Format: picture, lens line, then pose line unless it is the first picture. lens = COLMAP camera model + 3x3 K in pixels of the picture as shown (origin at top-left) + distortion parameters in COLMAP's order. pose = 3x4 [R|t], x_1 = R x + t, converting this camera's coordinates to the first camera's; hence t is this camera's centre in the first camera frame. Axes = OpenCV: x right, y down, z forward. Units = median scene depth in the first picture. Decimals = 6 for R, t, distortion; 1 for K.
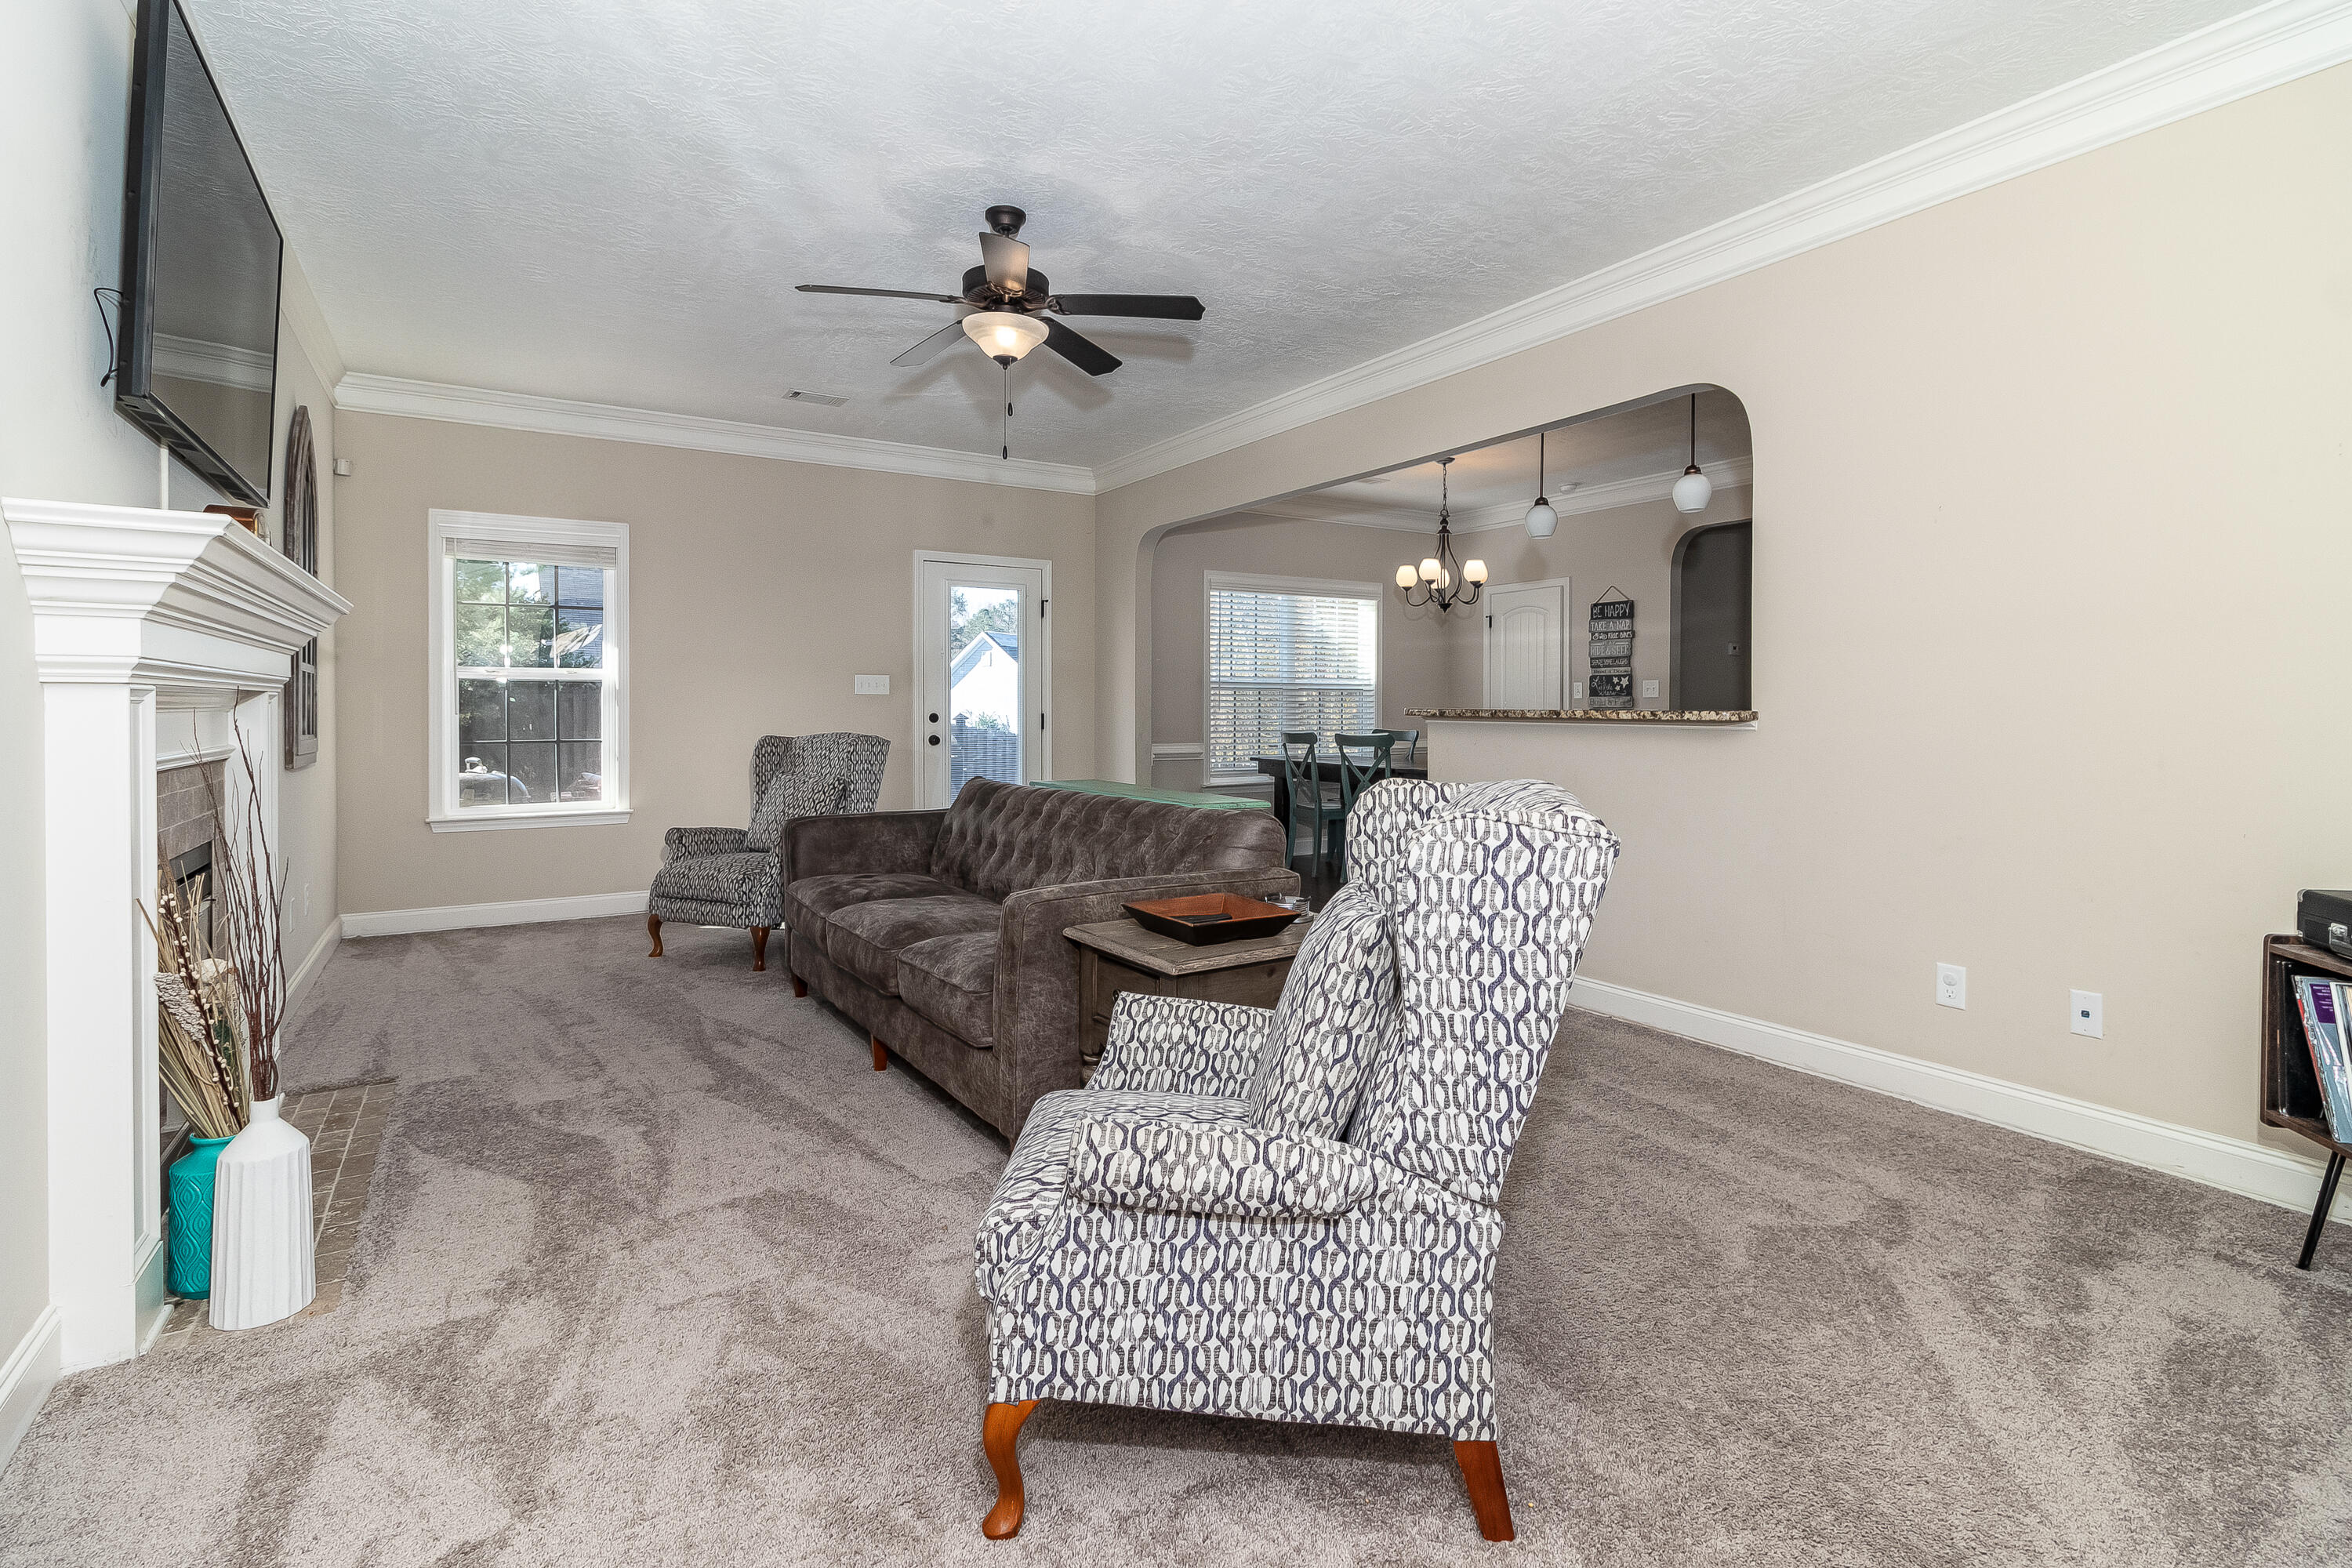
lens RADIAL K [[1085.8, 0, 1198.2], [0, 1085.8, 699.4], [0, 0, 1]] dist [0.005022, -0.002758]
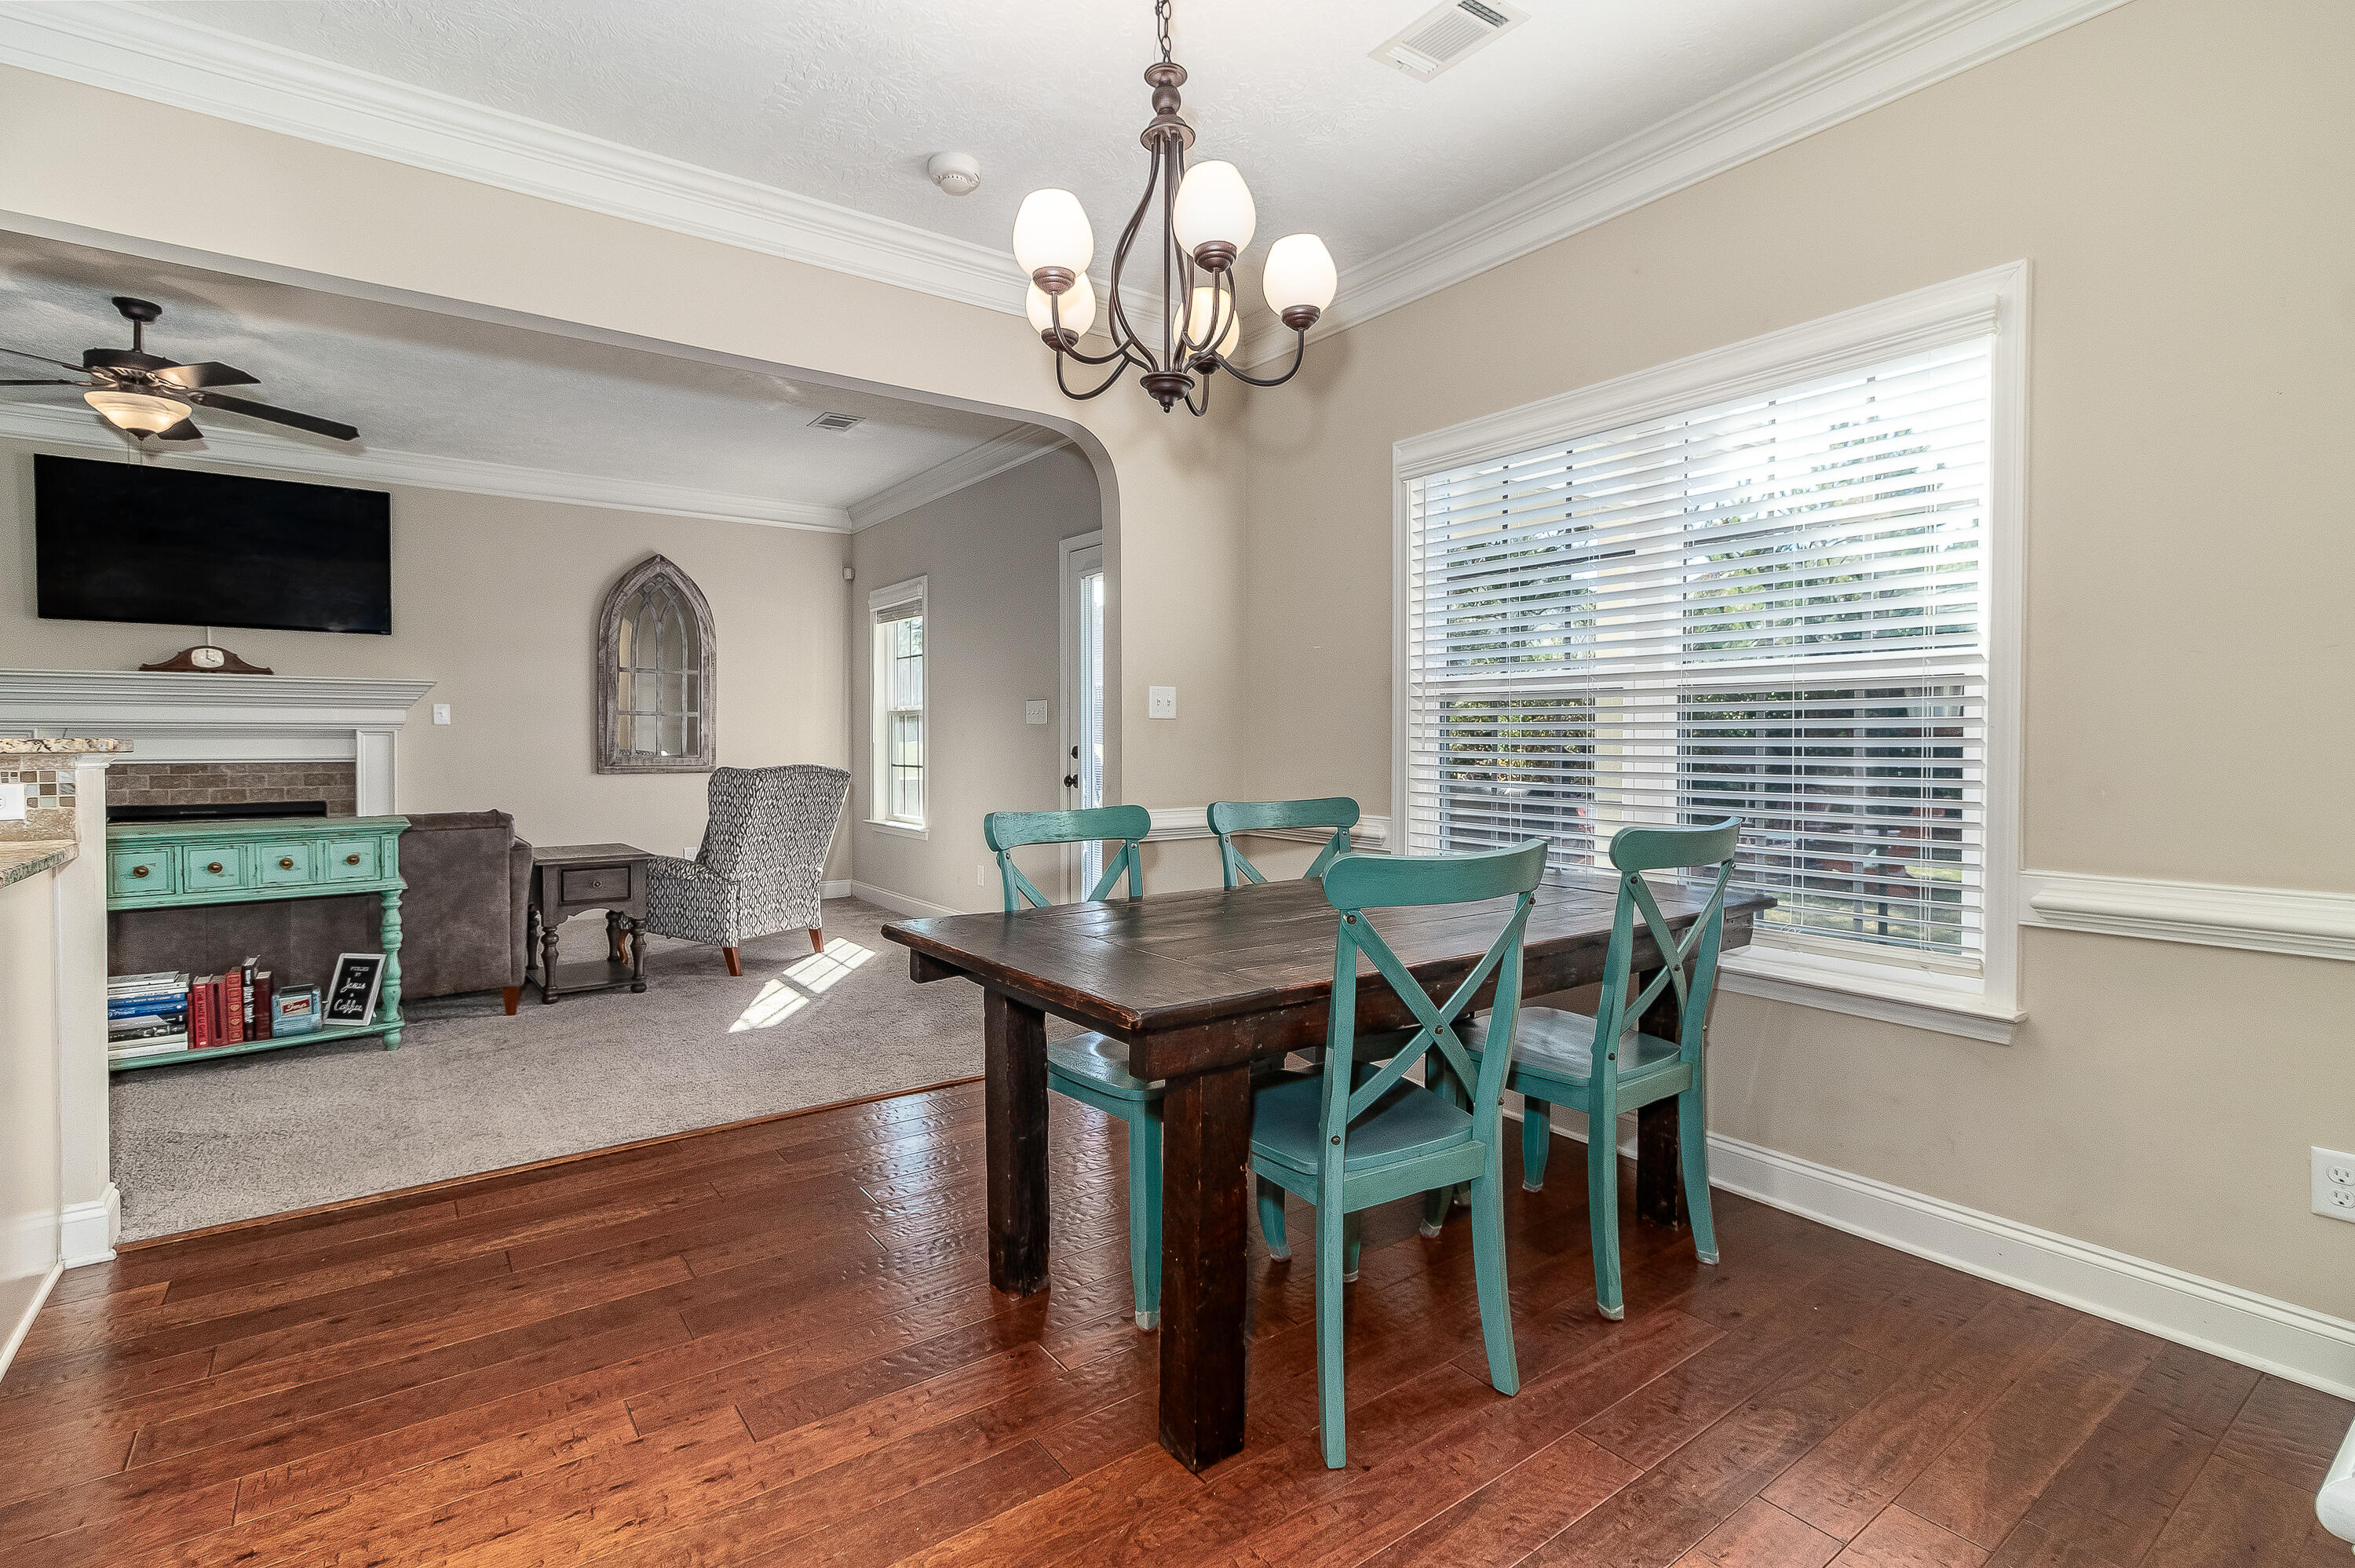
lens RADIAL K [[1087.1, 0, 1200.7], [0, 1087.1, 746.6], [0, 0, 1]] dist [0.005022, -0.002758]
pose [[0.068443, 0.008086, -0.997622, 0.471277], [0.008829, 0.999923, 0.008711, 0.006196], [0.997616, -0.009404, 0.068366, 0.900861]]
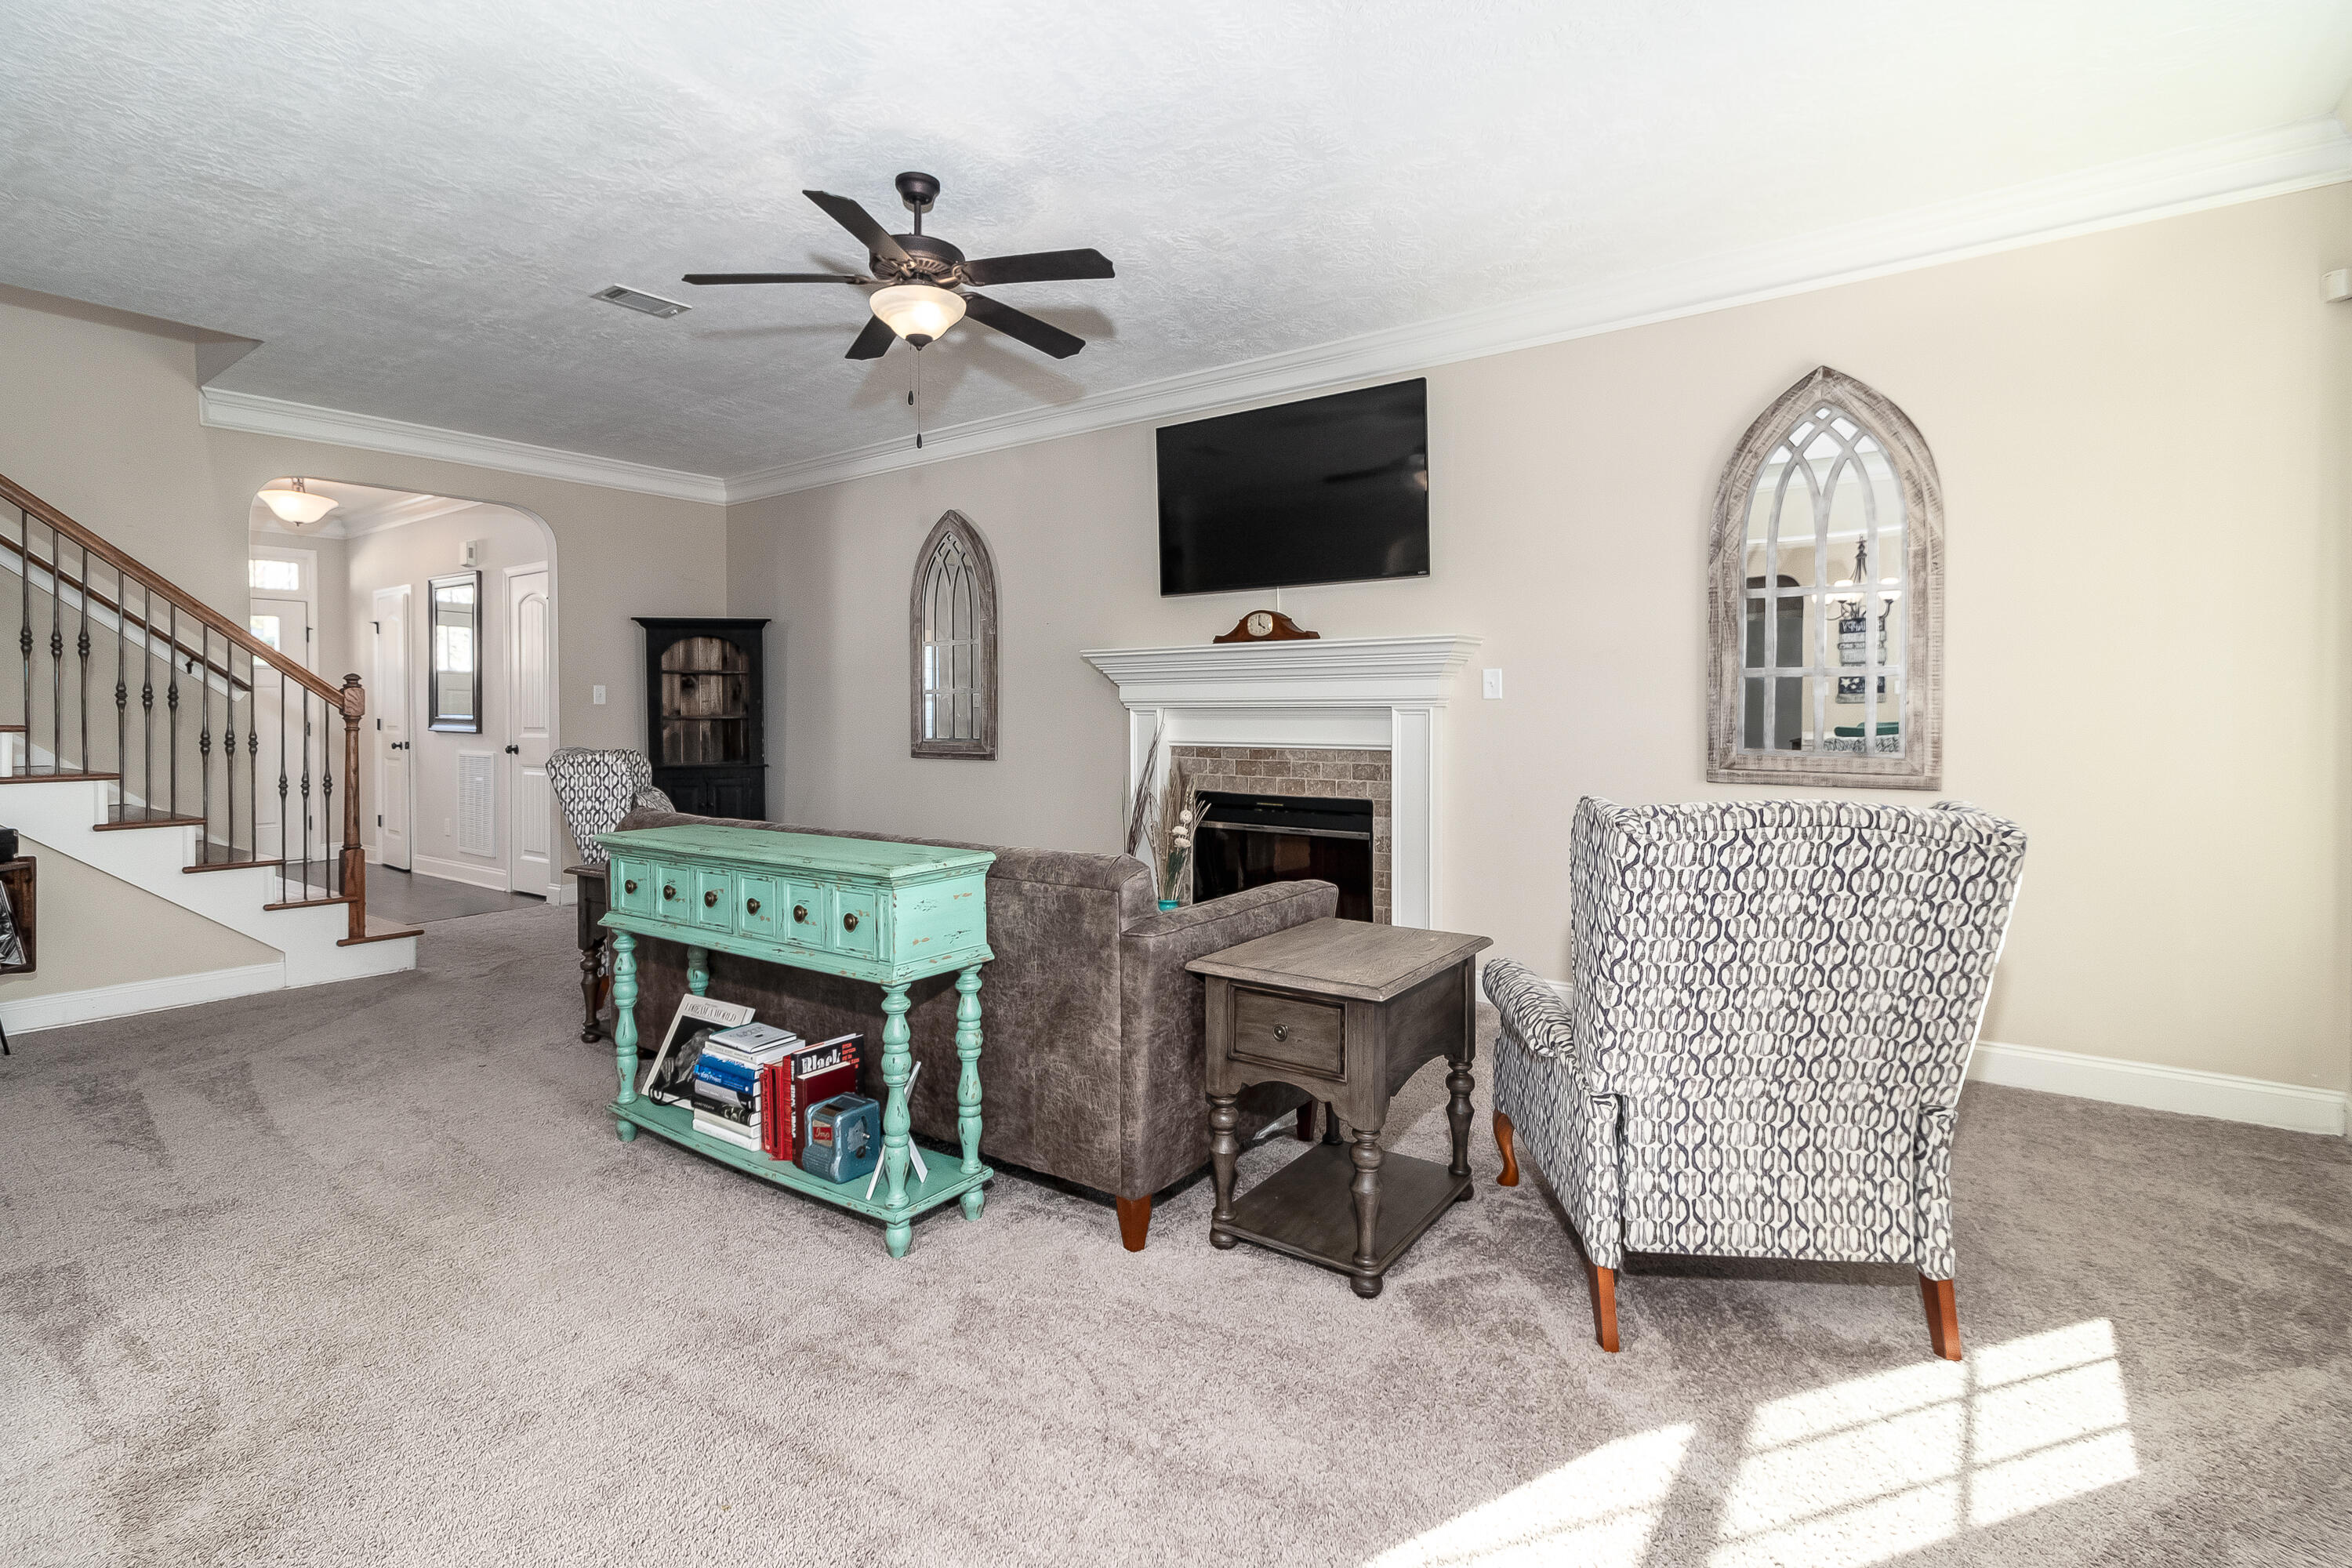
lens RADIAL K [[1085.8, 0, 1188.5], [0, 1085.8, 757.6], [0, 0, 1]] dist [0.005022, -0.002758]
pose [[-0.932223, 0.011803, -0.361693, -0.025520], [0.003113, 0.999693, 0.024600, 0.007907], [0.361872, 0.021807, -0.931973, 0.855087]]
